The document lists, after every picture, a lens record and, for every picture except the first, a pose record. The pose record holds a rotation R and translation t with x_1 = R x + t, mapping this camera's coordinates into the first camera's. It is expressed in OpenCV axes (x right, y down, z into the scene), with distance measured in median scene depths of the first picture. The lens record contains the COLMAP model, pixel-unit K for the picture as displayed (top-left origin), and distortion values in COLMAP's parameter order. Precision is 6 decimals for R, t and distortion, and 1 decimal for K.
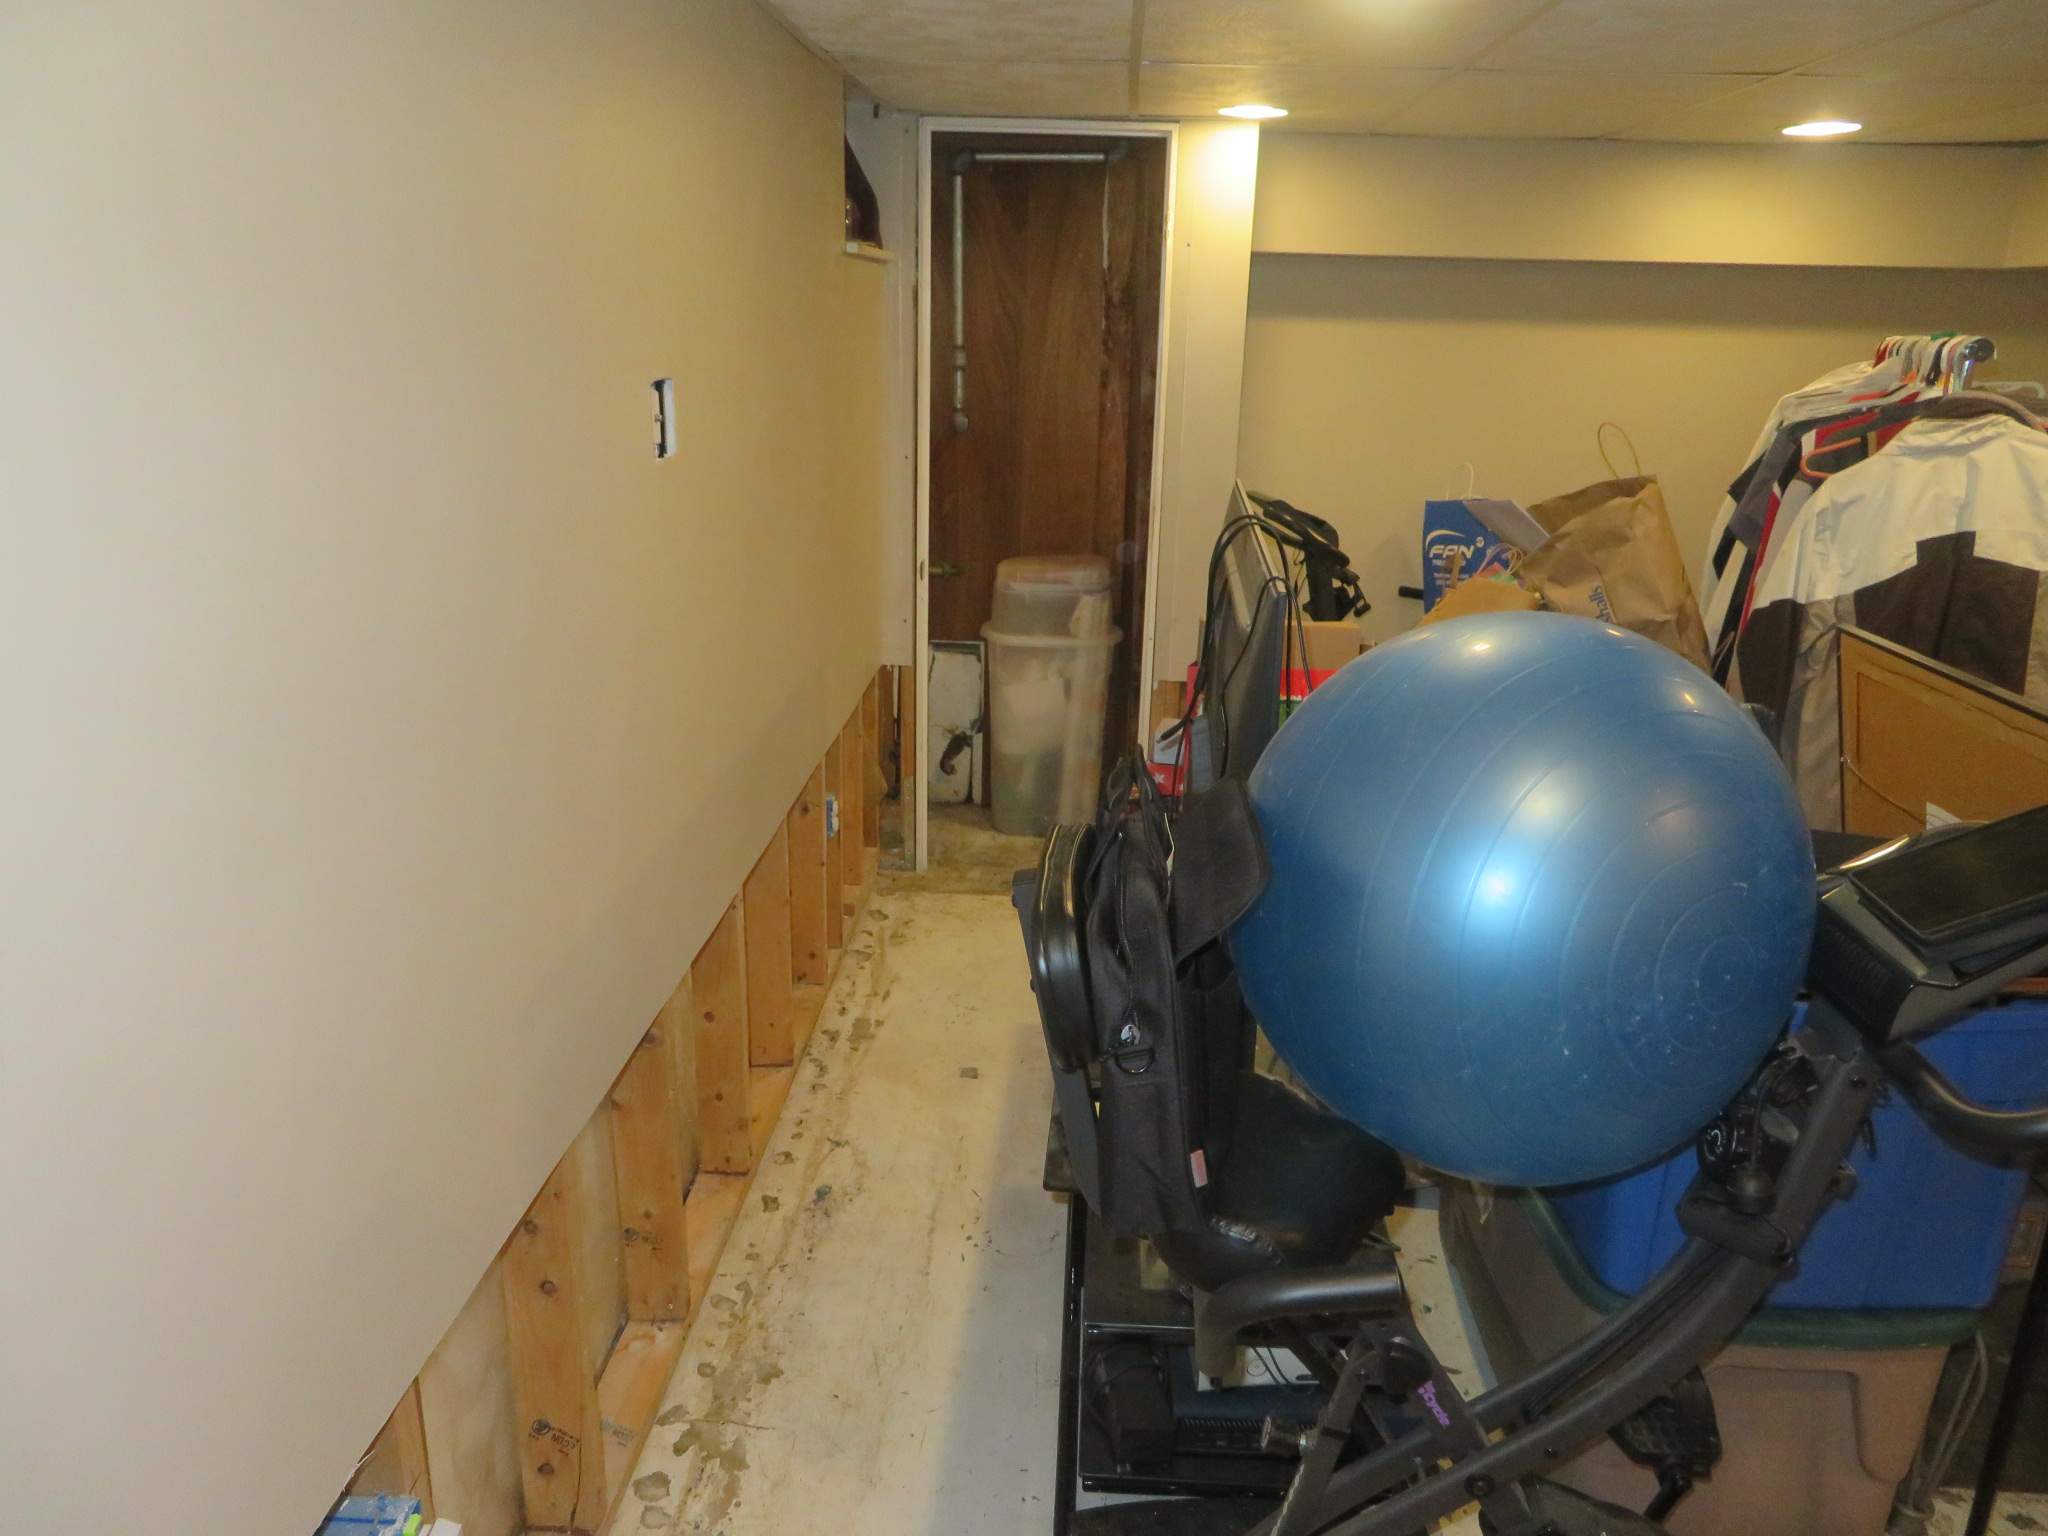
lens RADIAL K [[1469.2, 0, 1023.6], [0, 1469.2, 761.6], [0, 0, 1]] dist [-0.007158, 0.003227]
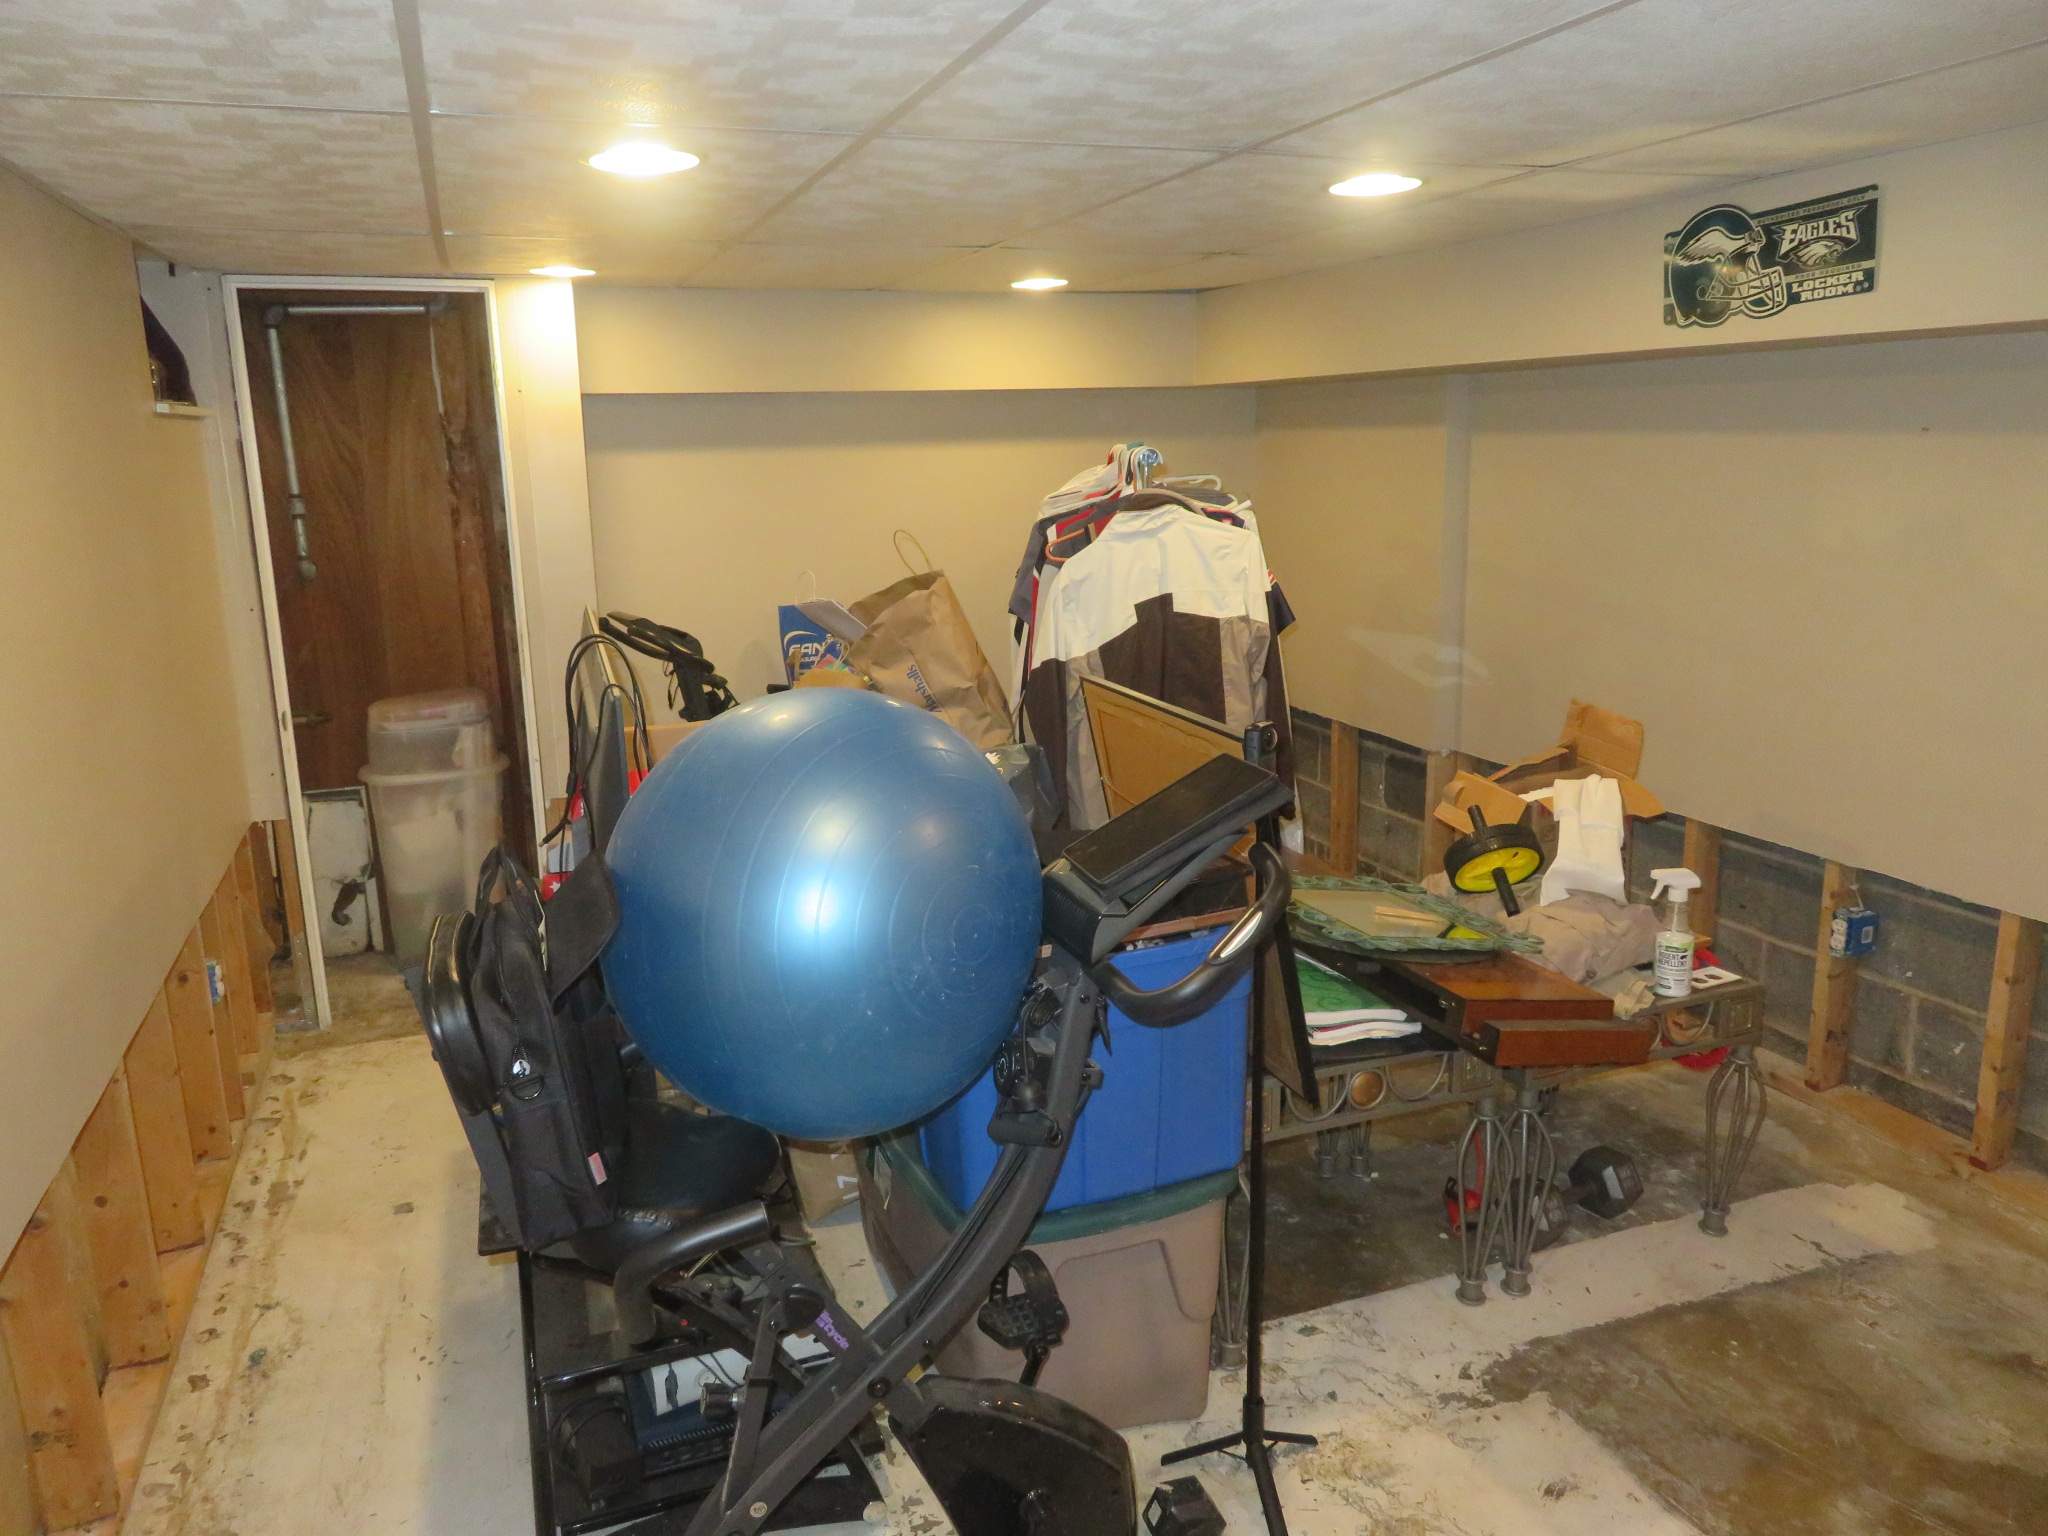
lens RADIAL K [[1480.8, 0, 1030.9], [0, 1480.8, 765.0], [0, 0, 1]] dist [-0.006770, 0.000165]
pose [[0.915875, -0.128811, 0.380238, 0.012337], [0.156262, 0.986818, -0.042089, 0.026815], [-0.369804, 0.097965, 0.923931, -0.141090]]
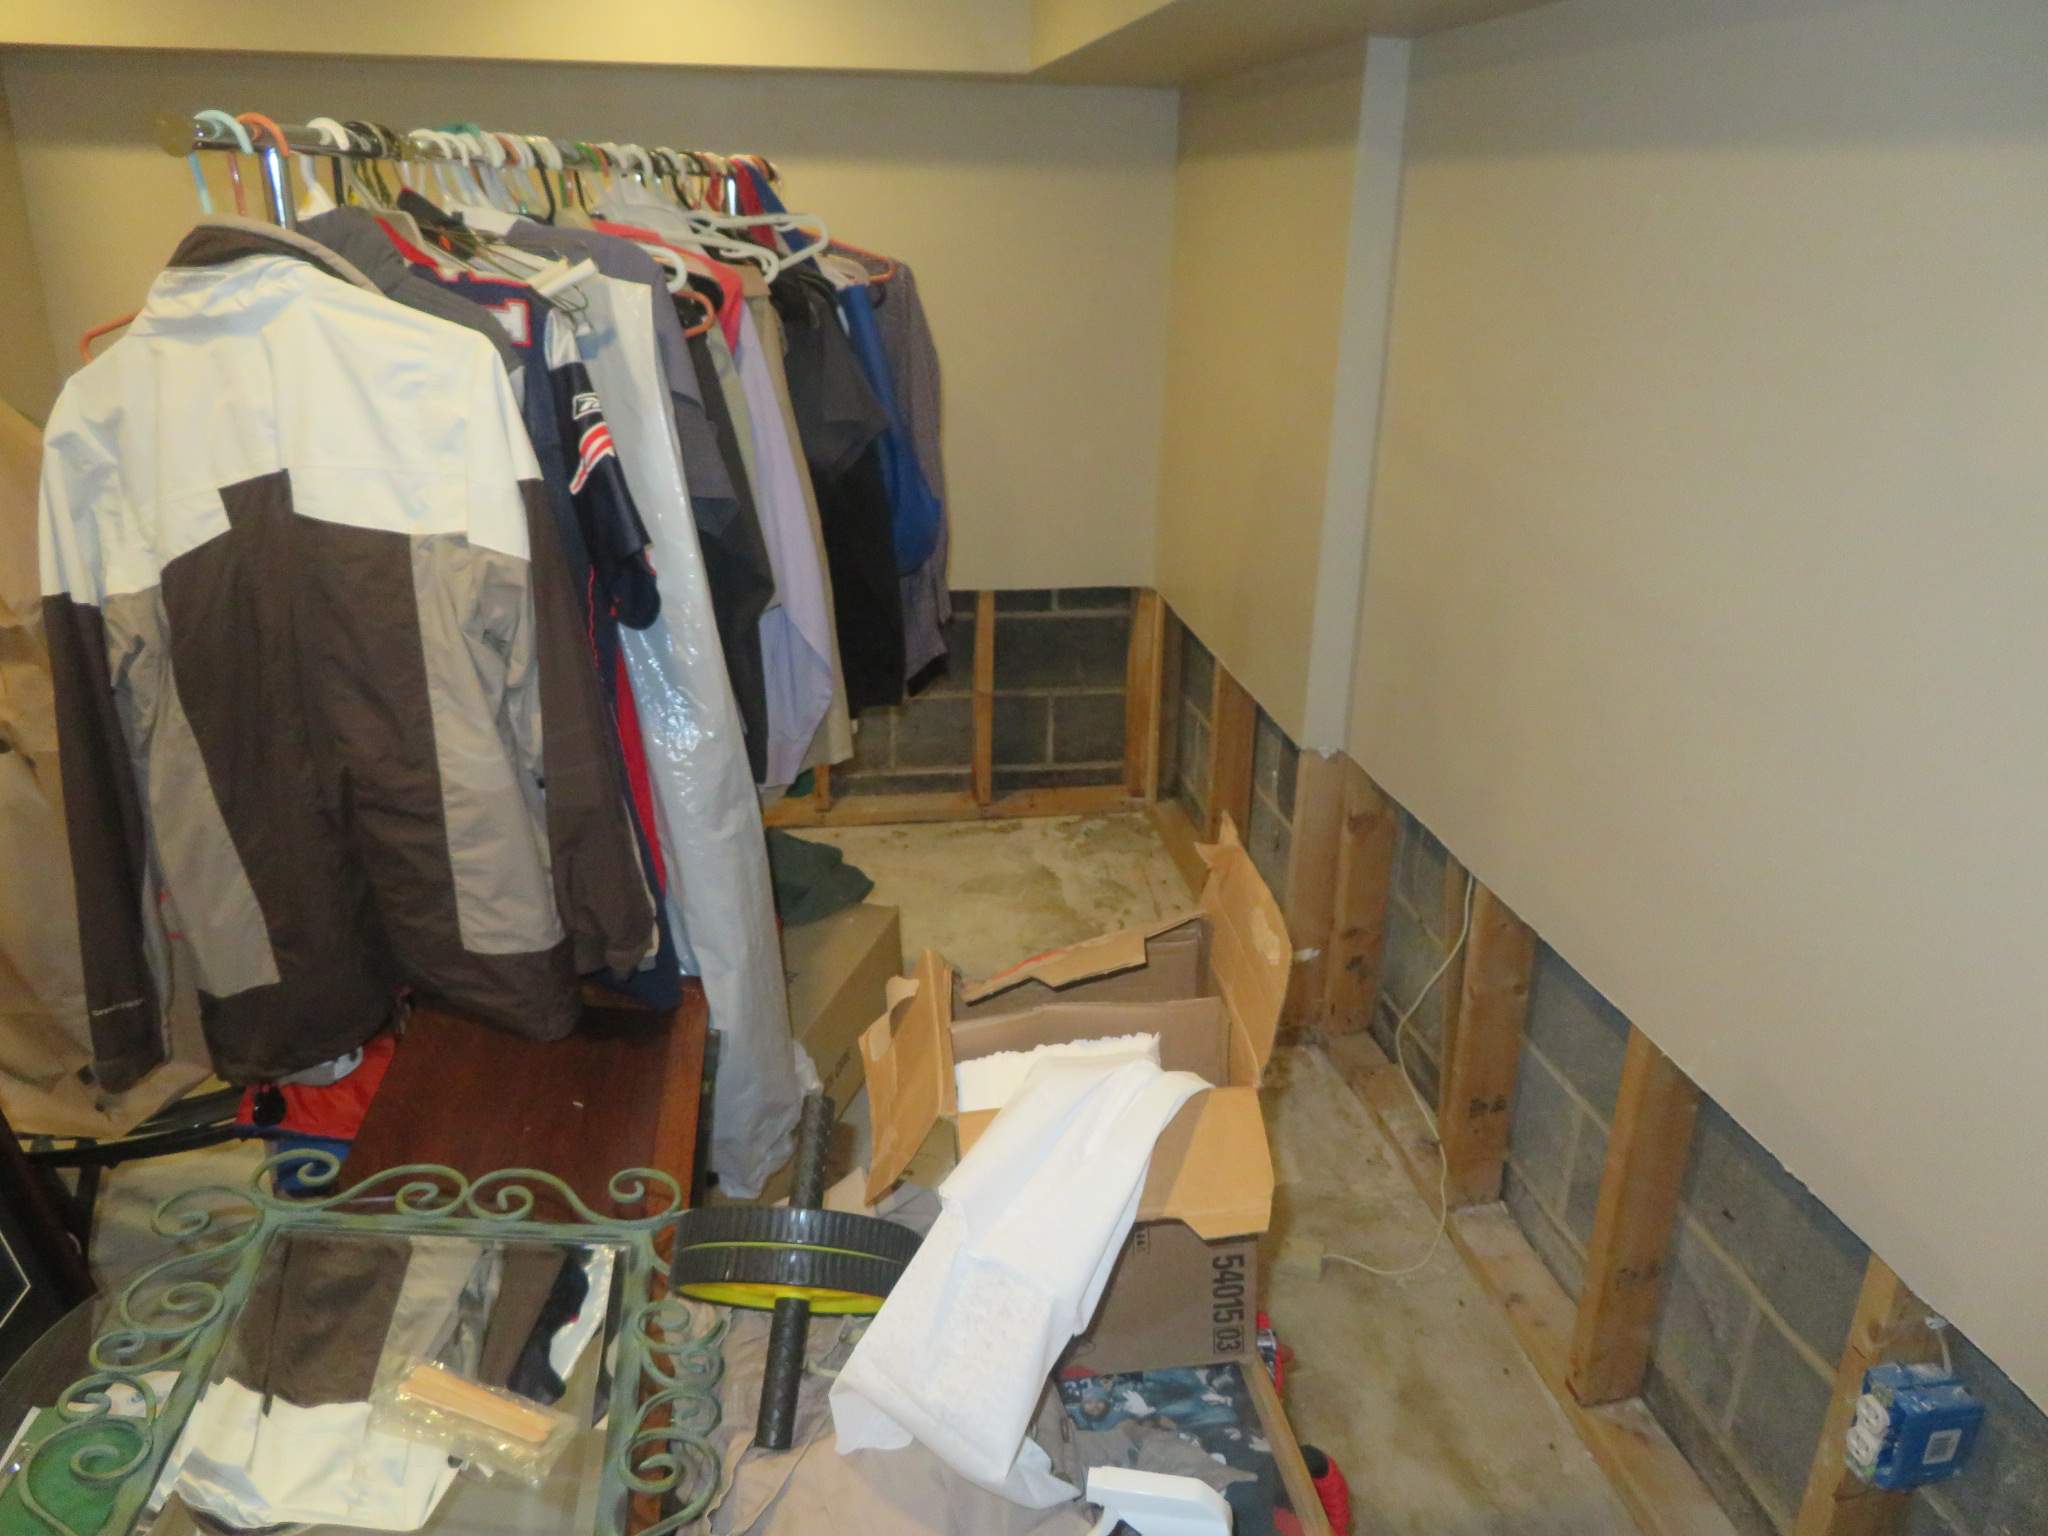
lens RADIAL K [[1469.2, 0, 1023.6], [0, 1469.2, 761.6], [0, 0, 1]] dist [-0.007158, 0.003227]
pose [[0.981656, -0.071344, 0.176809, 0.737217], [0.057352, 0.994896, 0.083024, -0.068250], [-0.181830, -0.071361, 0.980737, 0.348278]]
